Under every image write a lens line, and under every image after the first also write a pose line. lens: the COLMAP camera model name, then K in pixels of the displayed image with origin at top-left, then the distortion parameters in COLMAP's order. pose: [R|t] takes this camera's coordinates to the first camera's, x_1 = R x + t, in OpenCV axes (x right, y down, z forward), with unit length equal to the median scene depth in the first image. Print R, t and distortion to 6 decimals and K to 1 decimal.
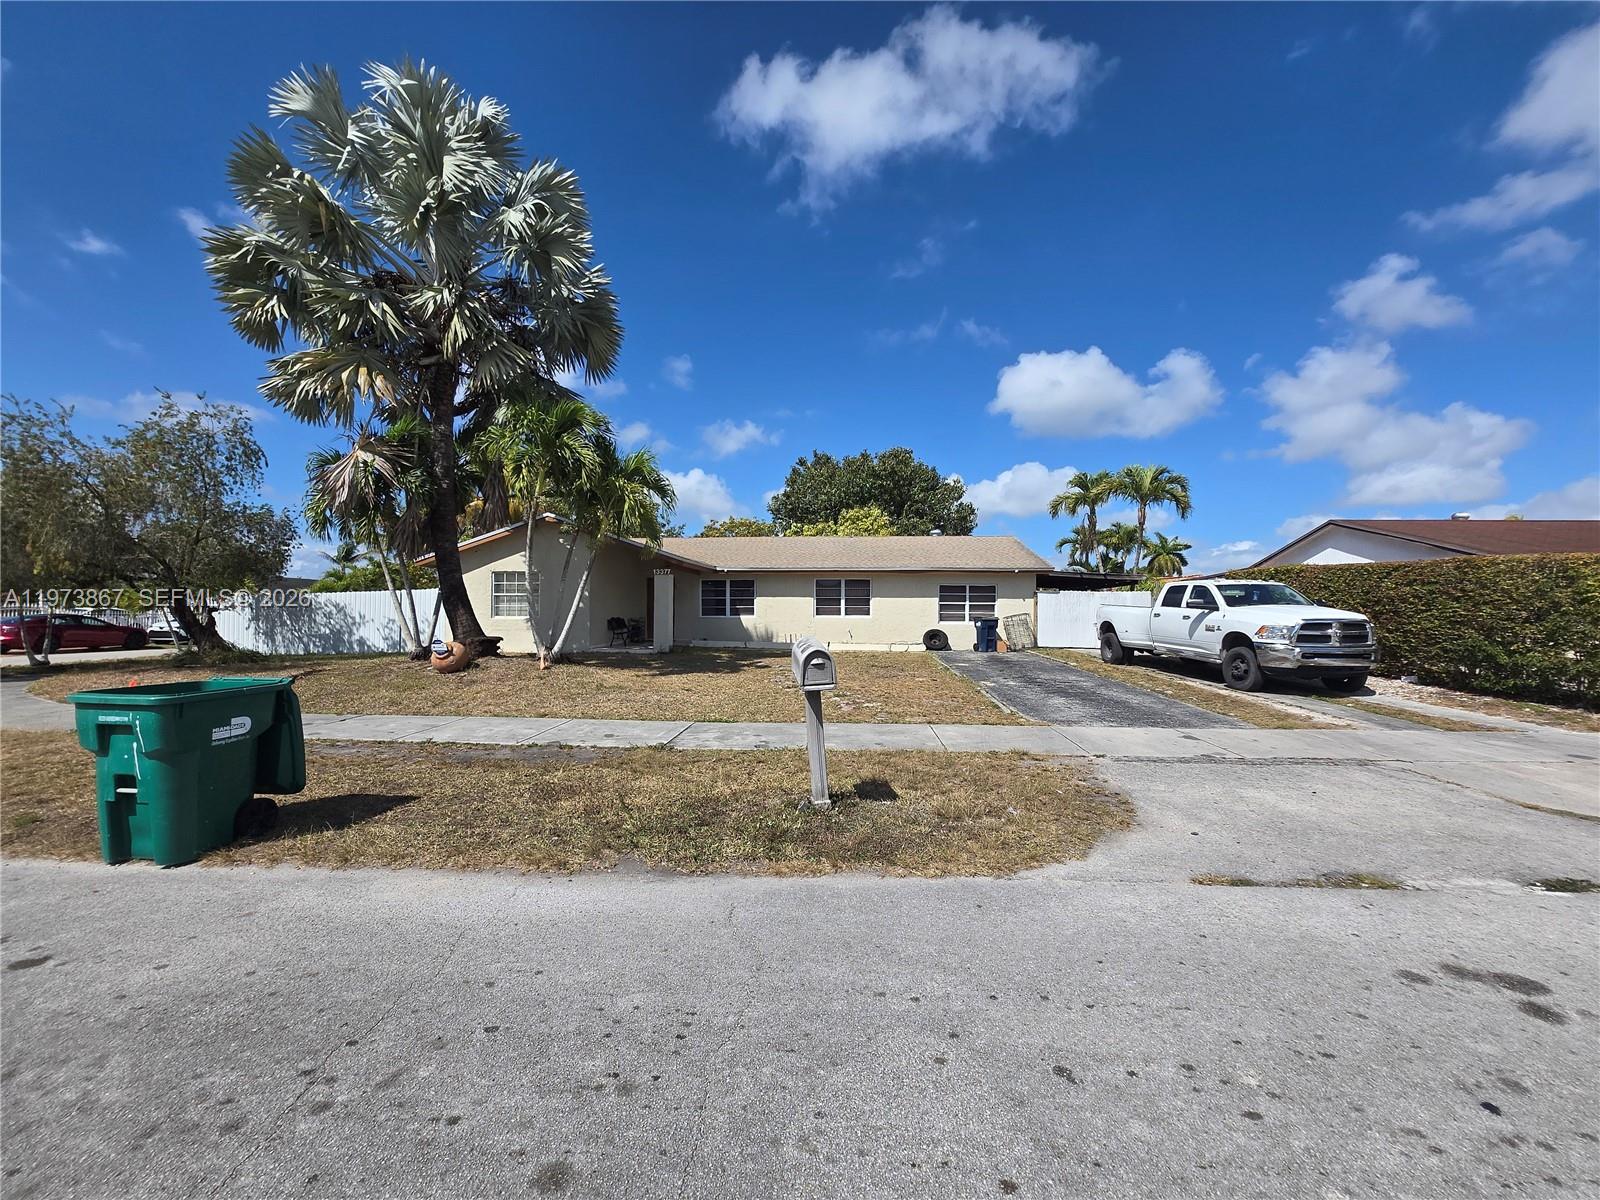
lens RADIAL K [[623.9, 0, 801.1], [0, 623.9, 606.2], [0, 0, 1]] dist [-0.000797, -0.000186]
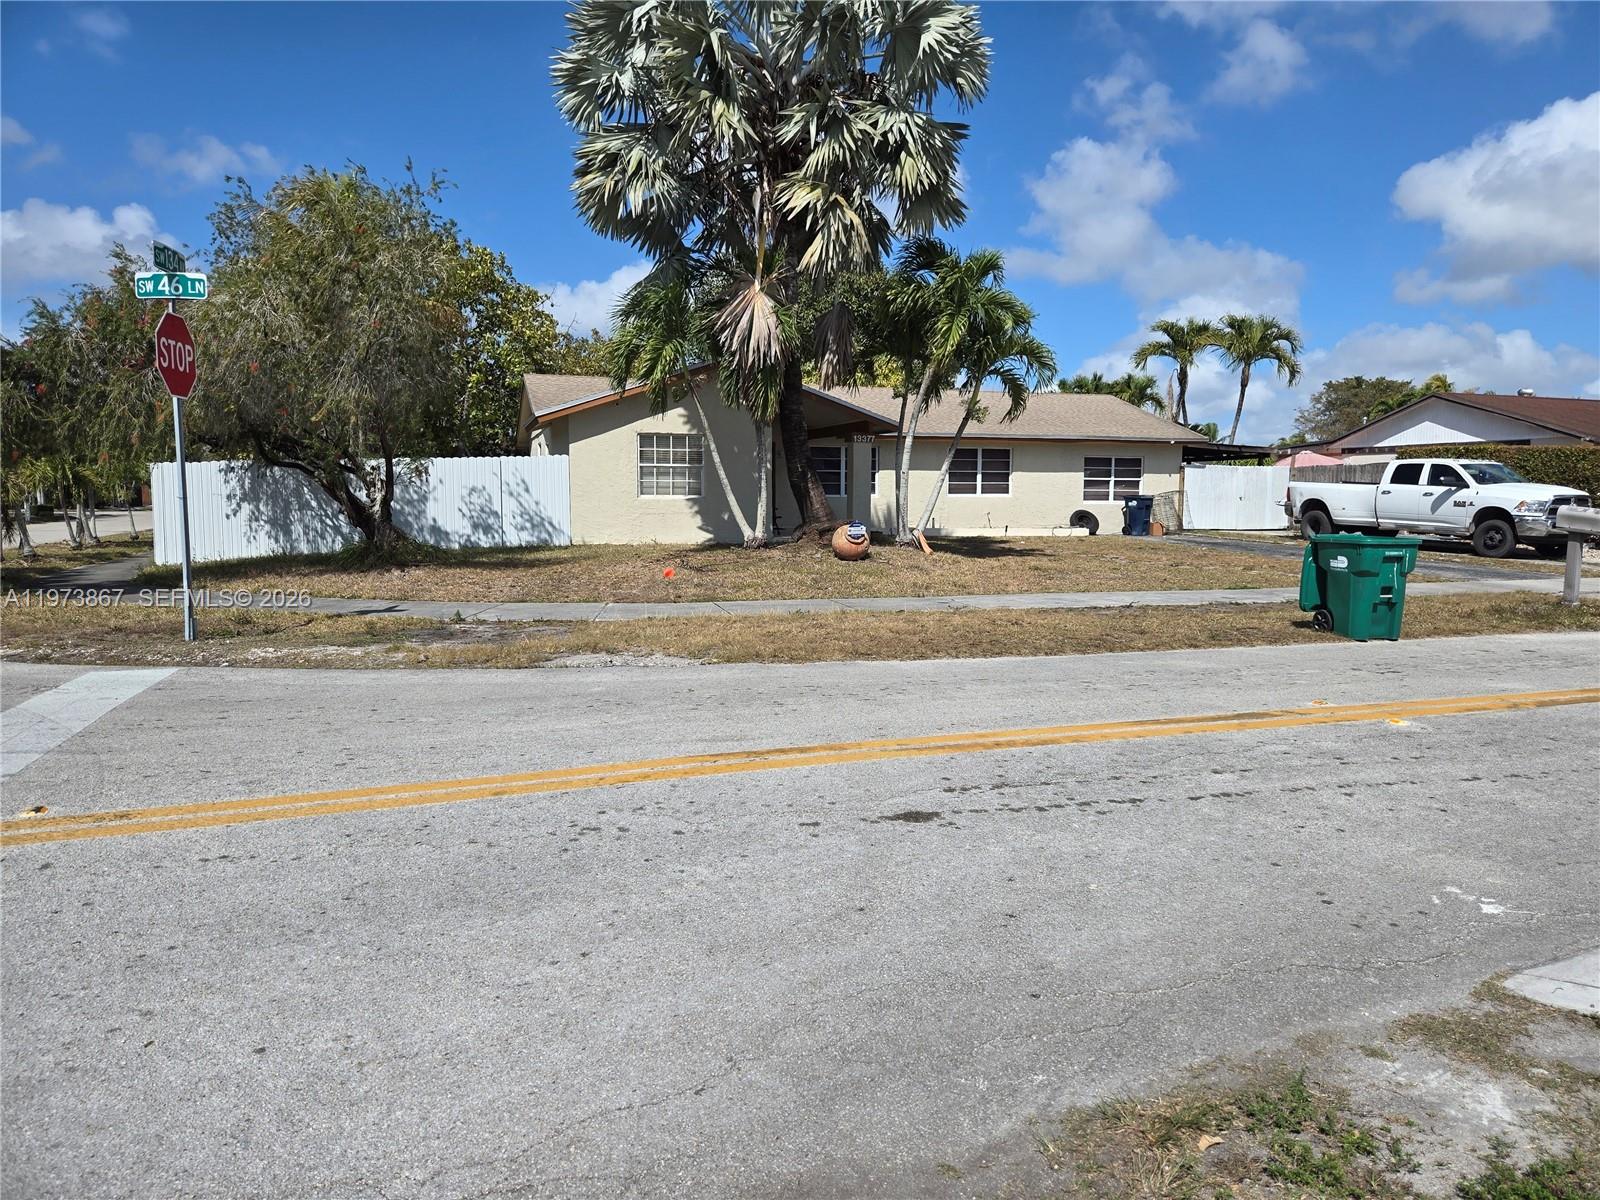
lens RADIAL K [[1070.8, 0, 834.1], [0, 1070.8, 581.7], [0, 0, 1]] dist [0.059670, -0.044459]
pose [[0.922000, -0.032260, 0.385844, -0.894349], [-0.005151, 0.995413, 0.095534, -0.004591], [-0.387156, -0.090070, 0.917604, -0.277122]]
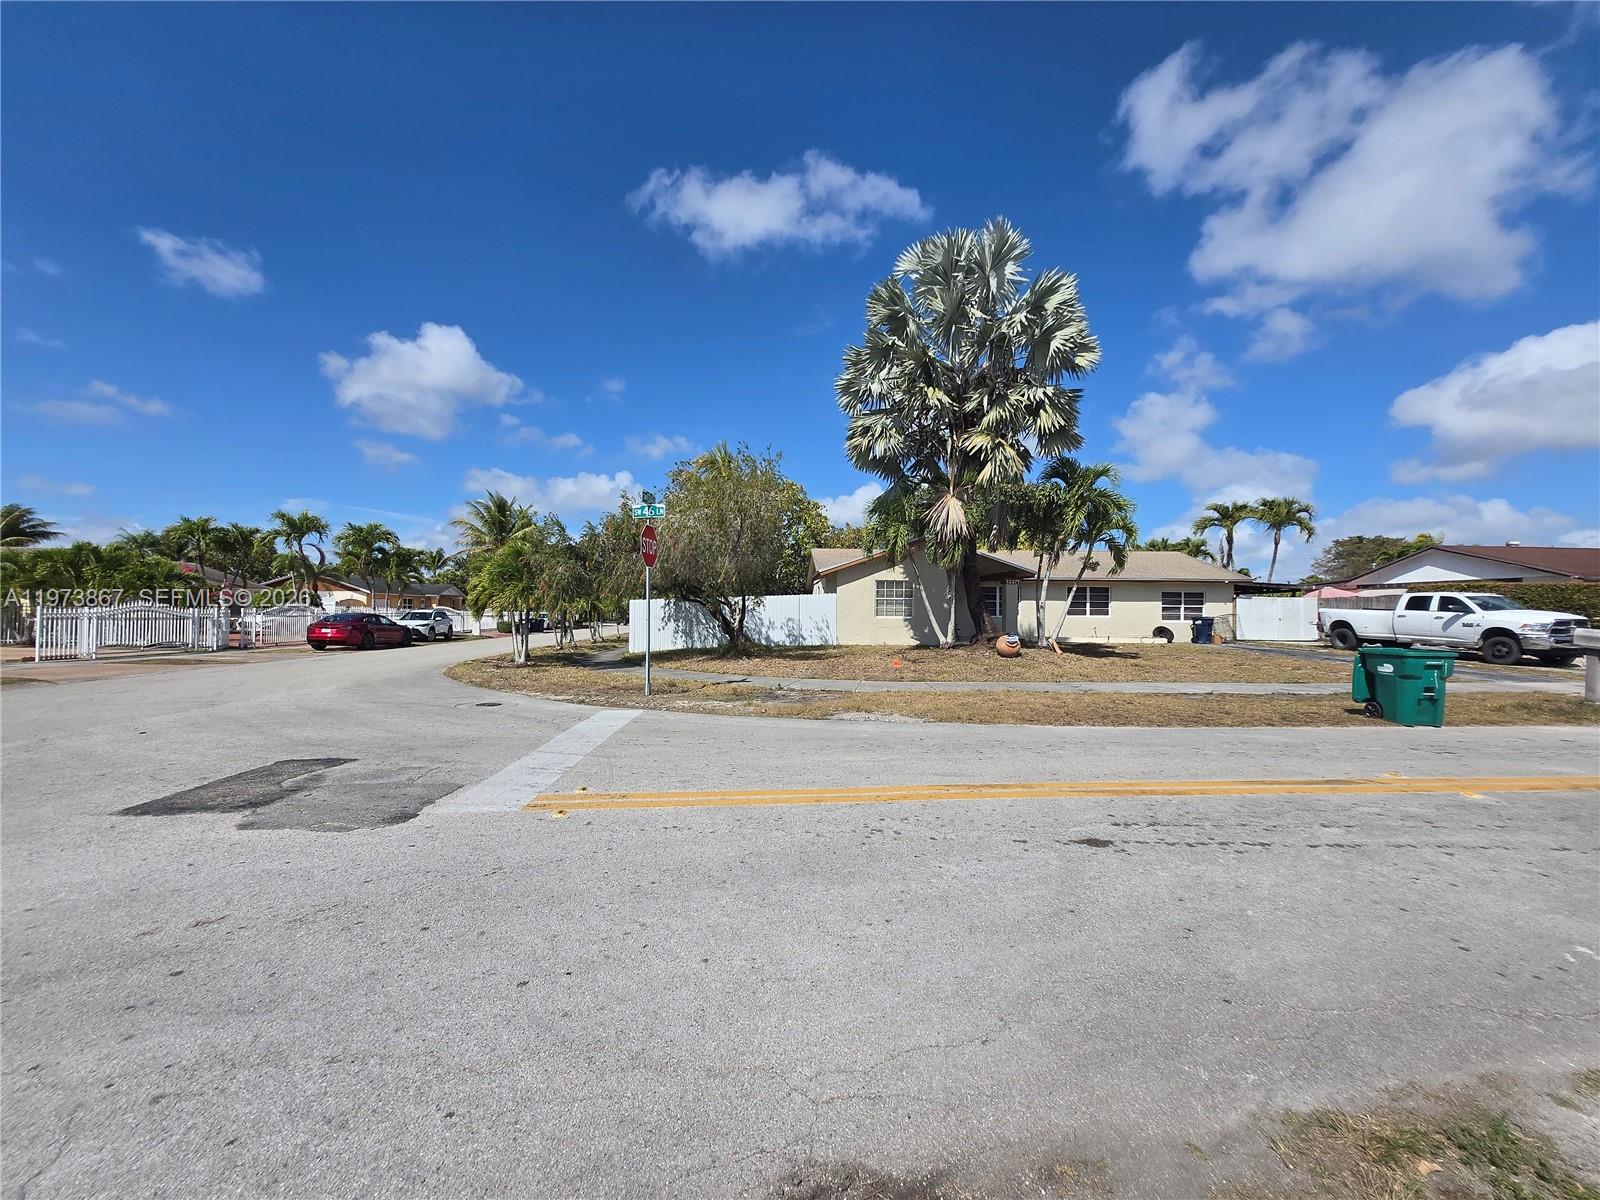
lens RADIAL K [[628.2, 0, 806.7], [0, 628.2, 600.0], [0, 0, 1]] dist [-0.000238, -0.000125]
pose [[0.992639, 0.003711, 0.121057, -0.908205], [-0.002847, 0.999969, -0.007308, -0.007598], [-0.121080, 0.006910, 0.992619, -0.257665]]
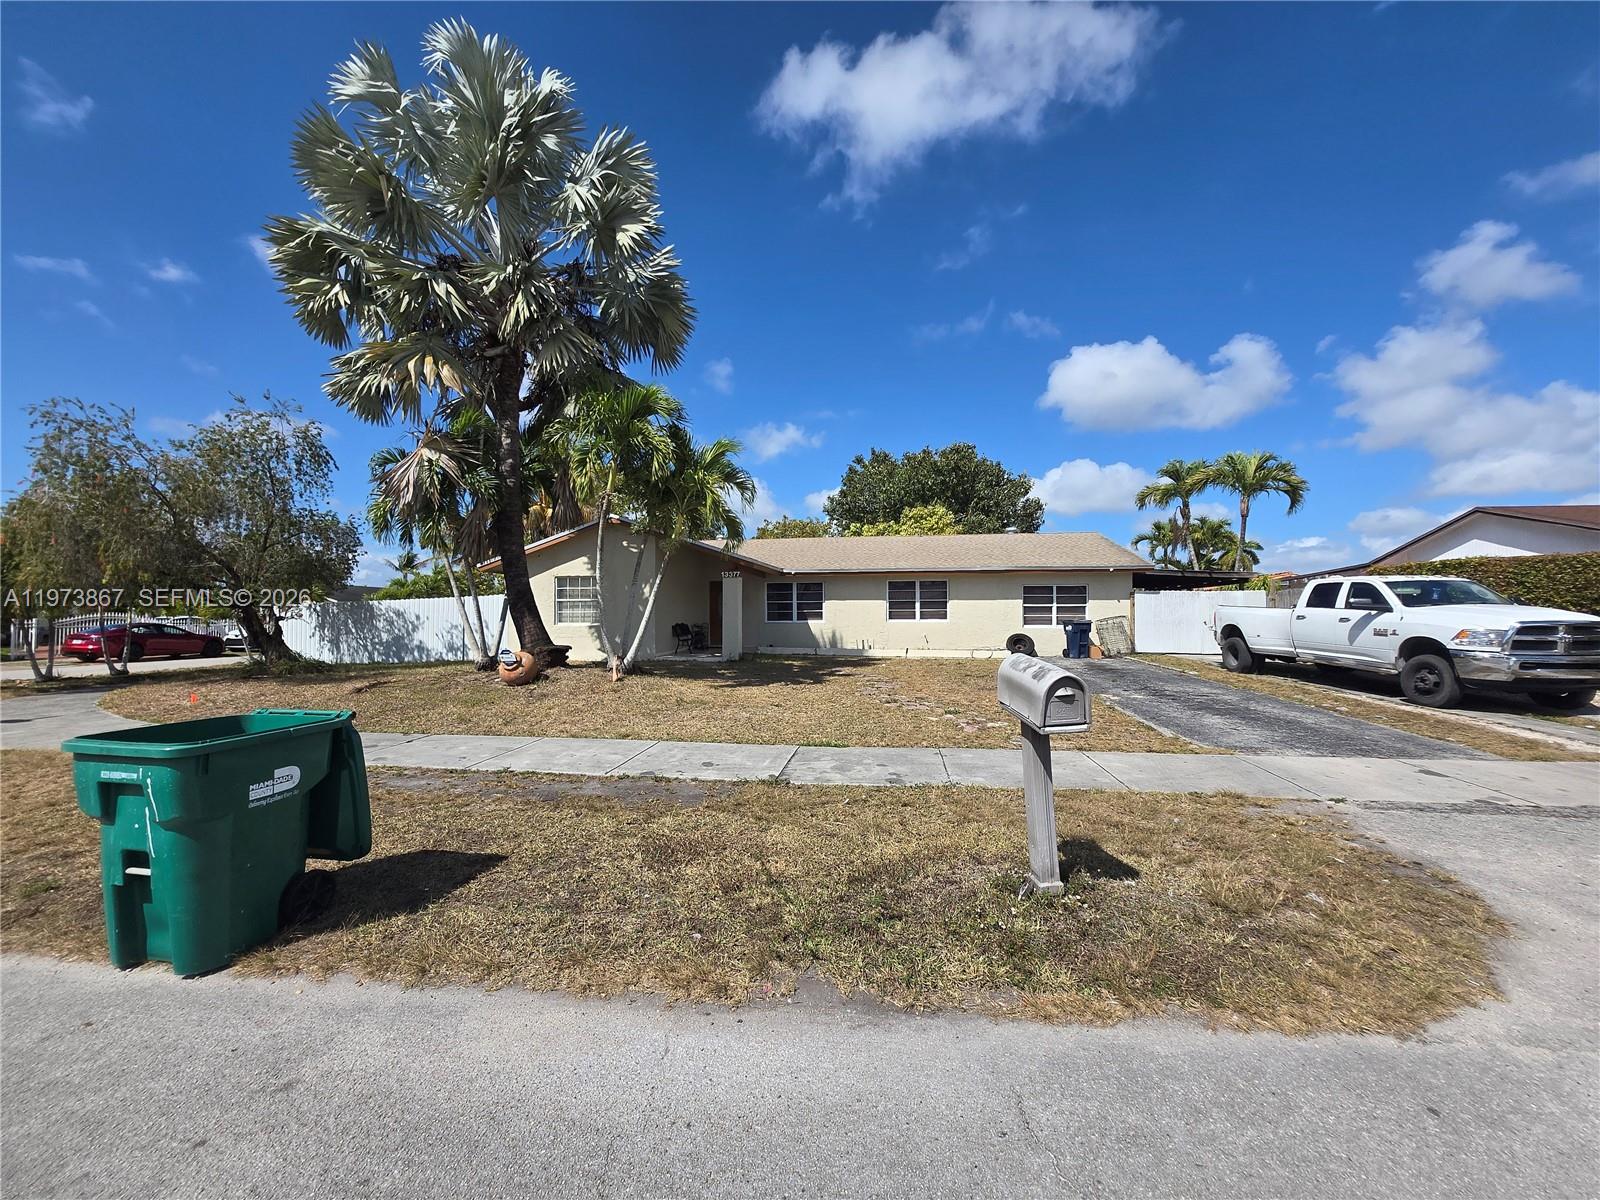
lens RADIAL K [[623.9, 0, 801.1], [0, 623.9, 606.2], [0, 0, 1]] dist [-0.000797, -0.000186]
pose [[0.997694, -0.008350, -0.067352, -0.061846], [0.008023, 0.999955, -0.005126, -0.001991], [0.067392, 0.004574, 0.997716, 0.078897]]
